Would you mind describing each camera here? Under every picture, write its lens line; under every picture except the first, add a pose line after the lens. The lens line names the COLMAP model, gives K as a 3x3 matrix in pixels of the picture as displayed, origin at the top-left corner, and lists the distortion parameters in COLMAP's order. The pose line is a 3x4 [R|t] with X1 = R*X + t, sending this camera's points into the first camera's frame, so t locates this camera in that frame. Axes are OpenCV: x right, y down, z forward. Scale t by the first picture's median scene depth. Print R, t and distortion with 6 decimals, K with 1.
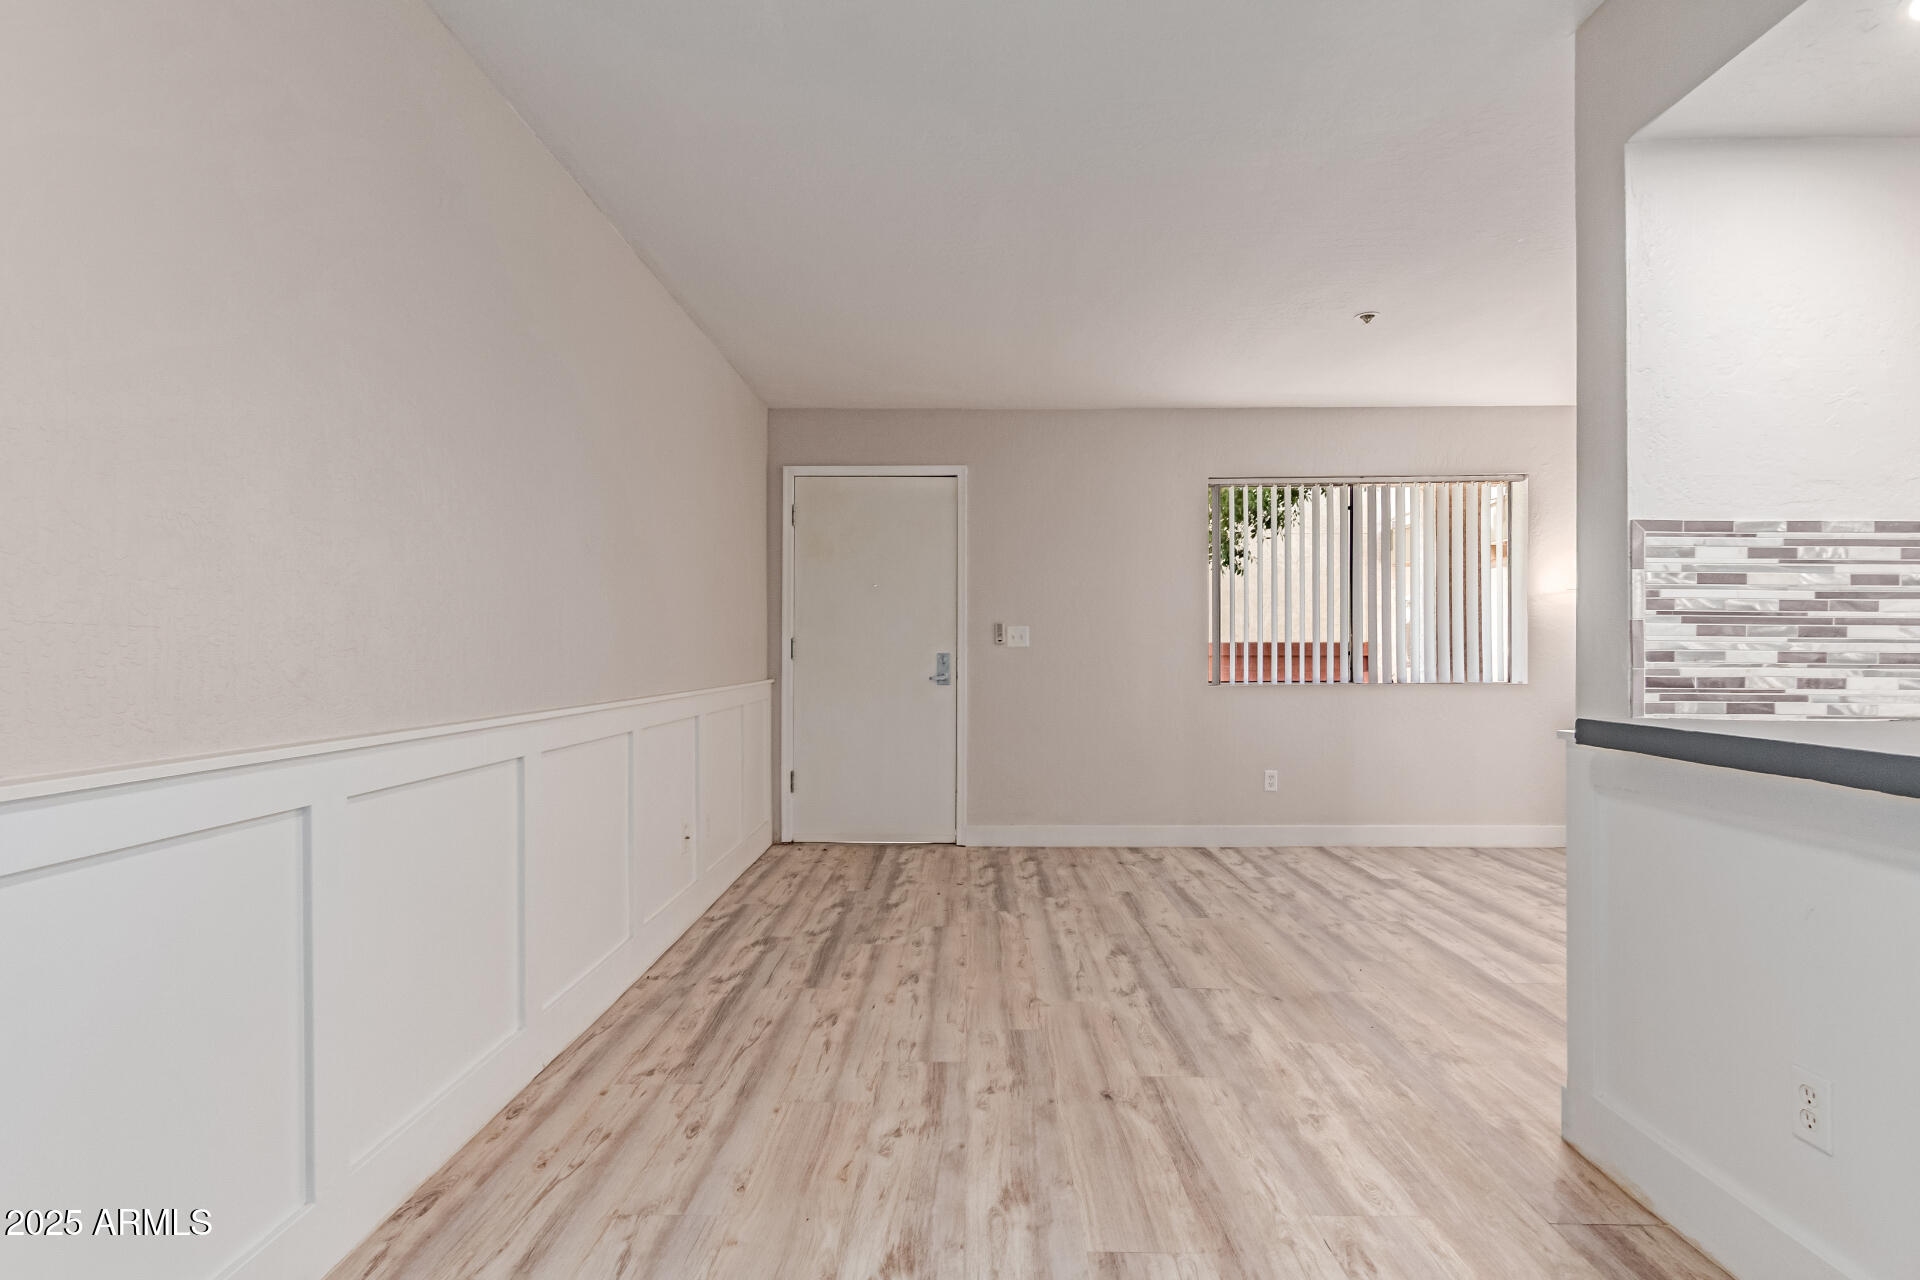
lens RADIAL K [[945.8, 0, 976.7], [0, 945.8, 645.9], [0, 0, 1]] dist [0.014349, -0.000390]
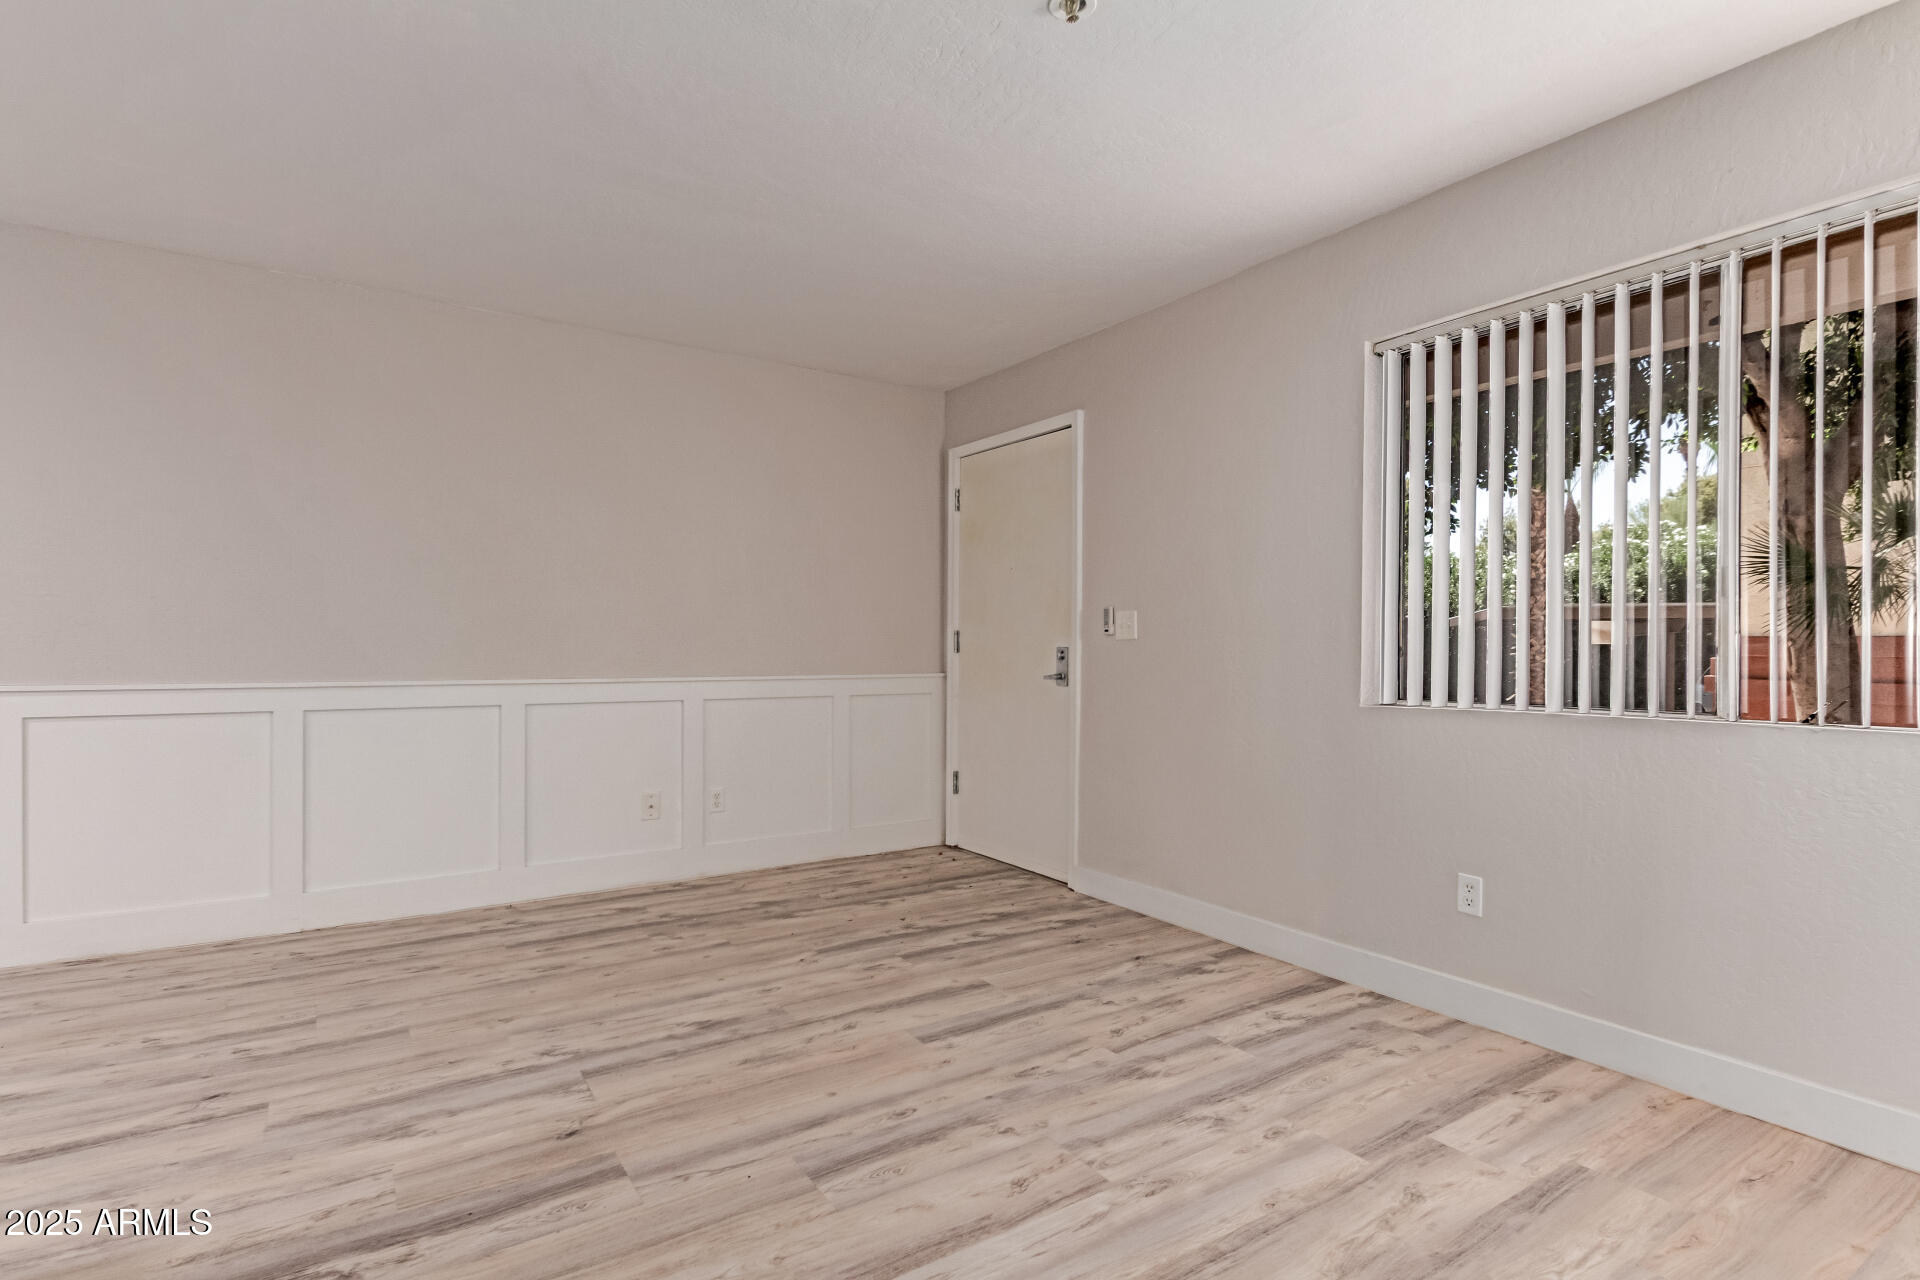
lens RADIAL K [[964.3, 0, 953.5], [0, 964.3, 666.4], [0, 0, 1]] dist [0.020739, -0.009200]
pose [[0.542811, 0.018934, -0.839641, 0.973511], [-0.000844, 0.999758, 0.021999, 0.014665], [0.839854, -0.011233, 0.542696, 0.789469]]
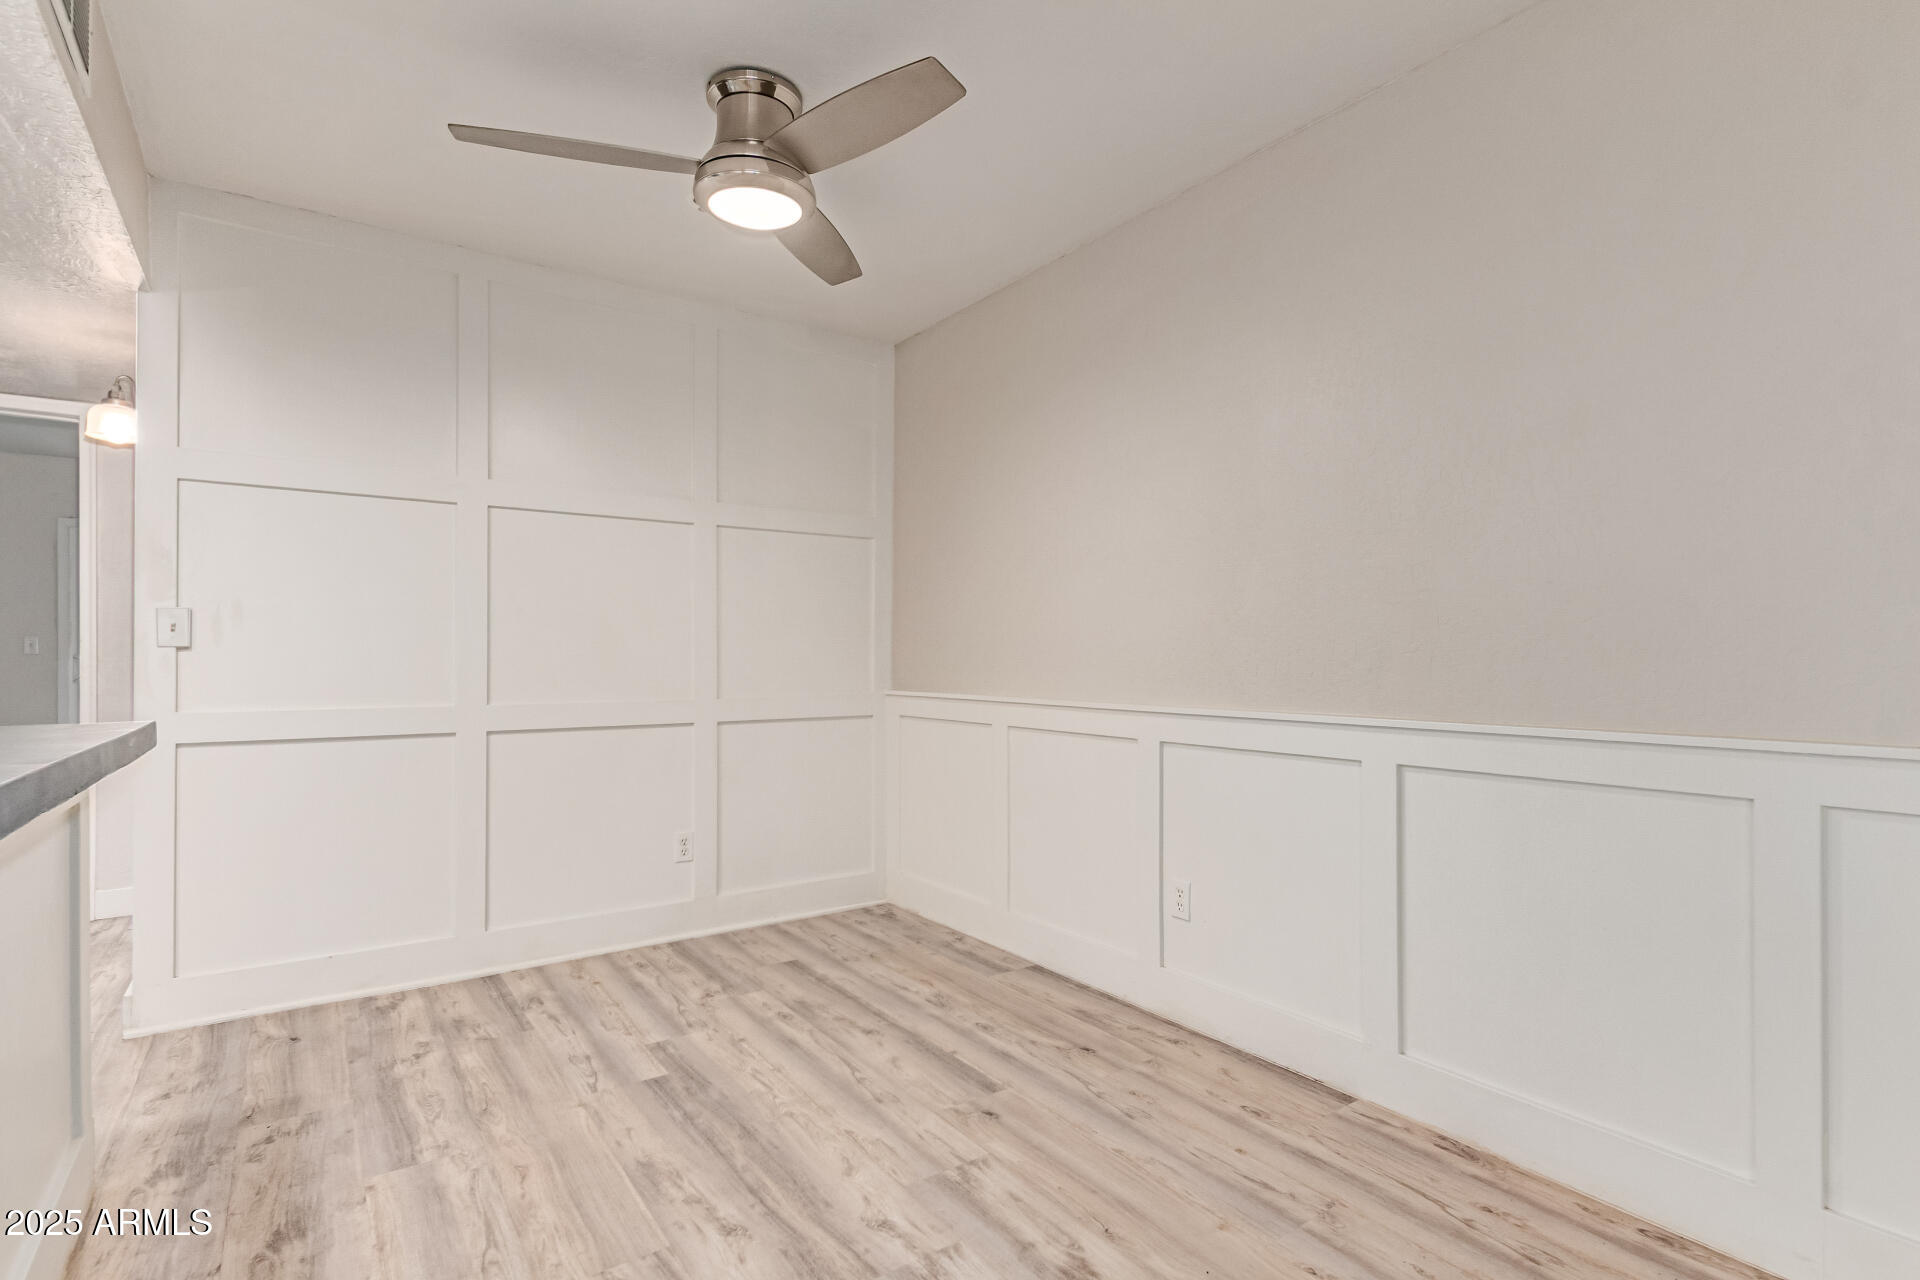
lens RADIAL K [[930.3, 0, 968.1], [0, 930.3, 665.4], [0, 0, 1]] dist [0.003316, 0.000335]
pose [[-0.814252, 0.005709, -0.580483, 0.300730], [0.002748, 0.999978, 0.005981, 0.004692], [0.580504, 0.003275, -0.814251, 0.902639]]
